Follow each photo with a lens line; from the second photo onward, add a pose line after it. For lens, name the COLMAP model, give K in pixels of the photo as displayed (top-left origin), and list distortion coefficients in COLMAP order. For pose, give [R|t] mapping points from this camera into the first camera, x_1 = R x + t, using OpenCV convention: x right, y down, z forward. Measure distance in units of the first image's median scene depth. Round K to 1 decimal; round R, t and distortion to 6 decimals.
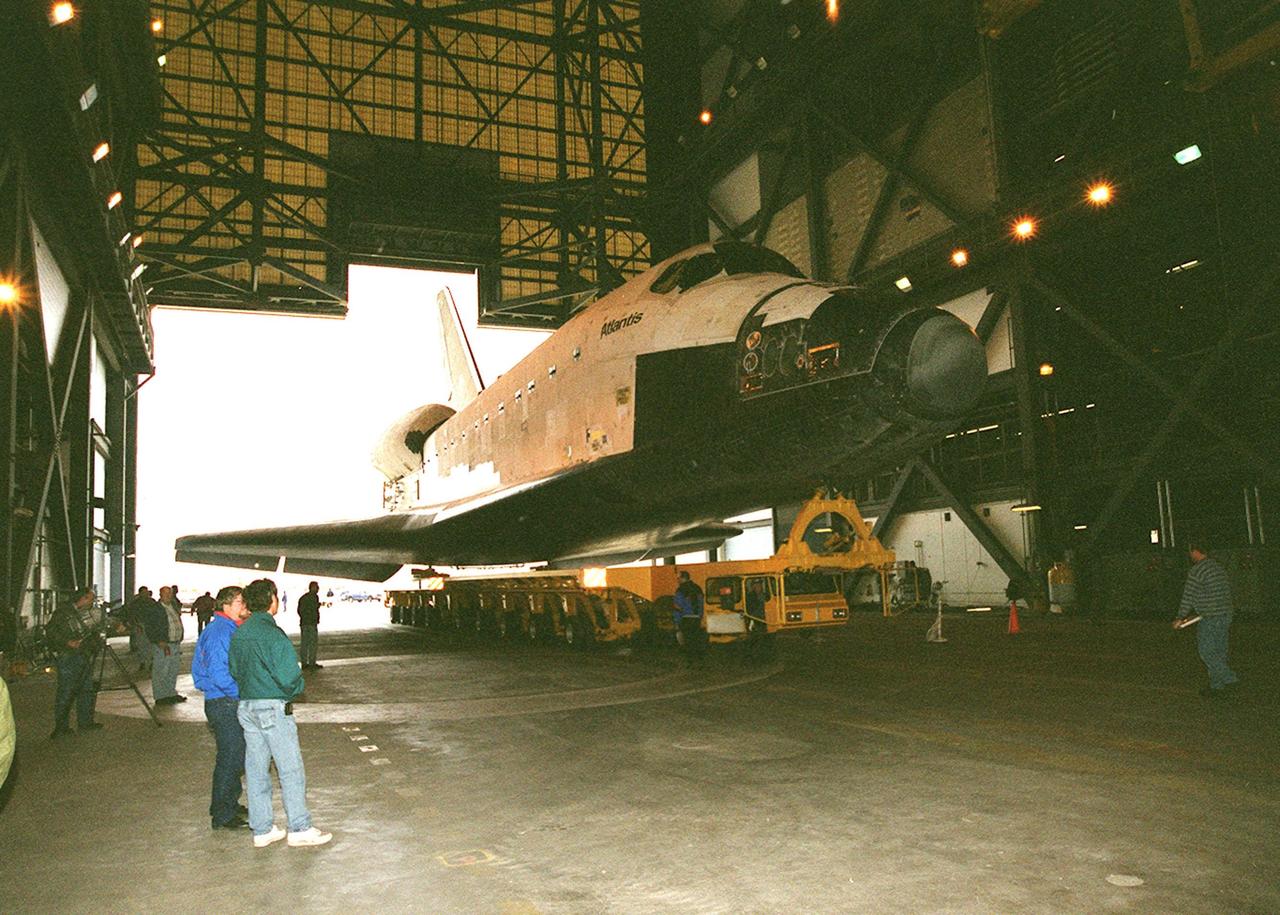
lens RADIAL K [[939.2, 0, 640.0], [0, 939.2, 457.5], [0, 0, 1]] dist [0.001835, 0.000024]
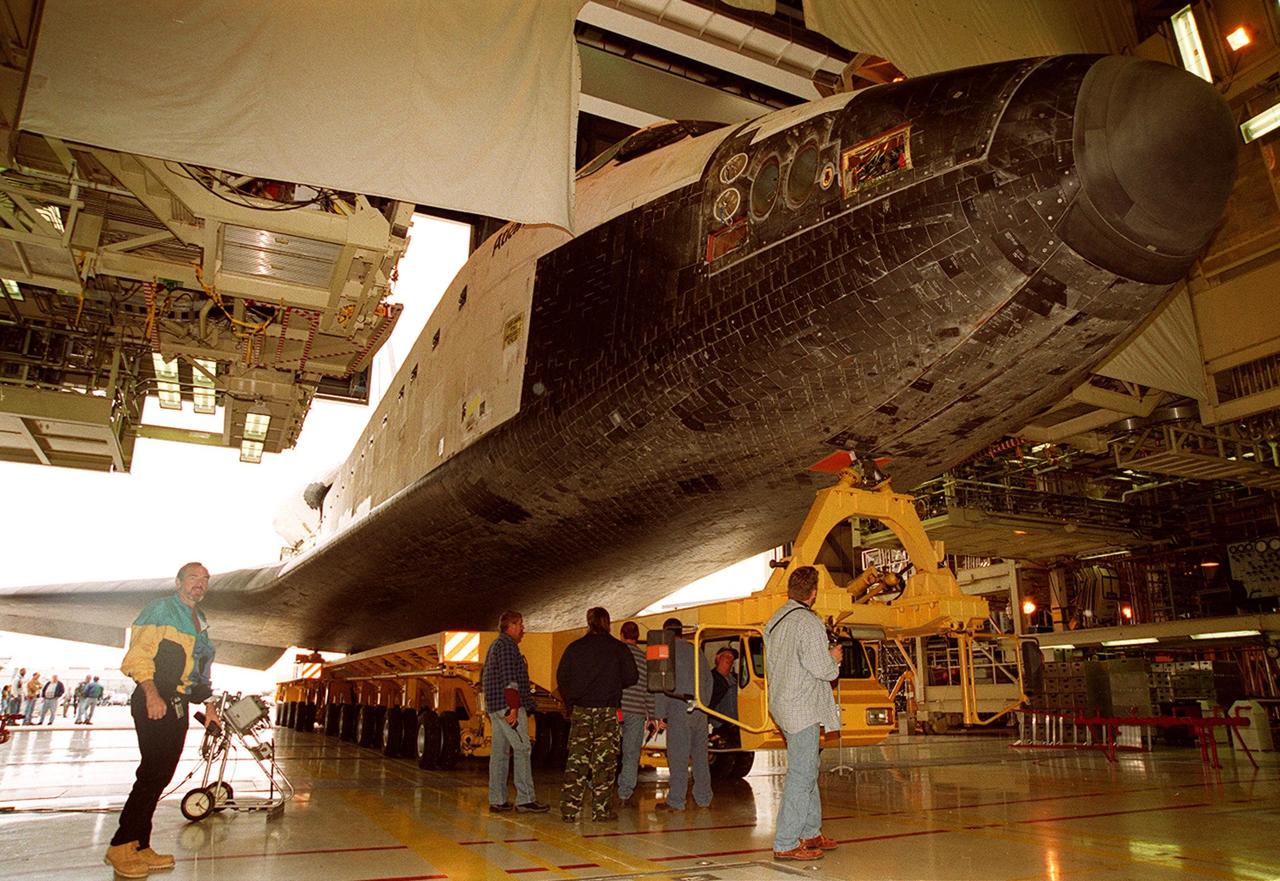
lens RADIAL K [[877.5, 0, 640.0], [0, 877.5, 440.5], [0, 0, 1]] dist [-0.057151, 0.000492]
pose [[0.998400, 0.053960, 0.016916, 0.064819], [-0.050452, 0.985081, -0.164531, 0.103656], [-0.025542, 0.163414, 0.986227, 0.514501]]
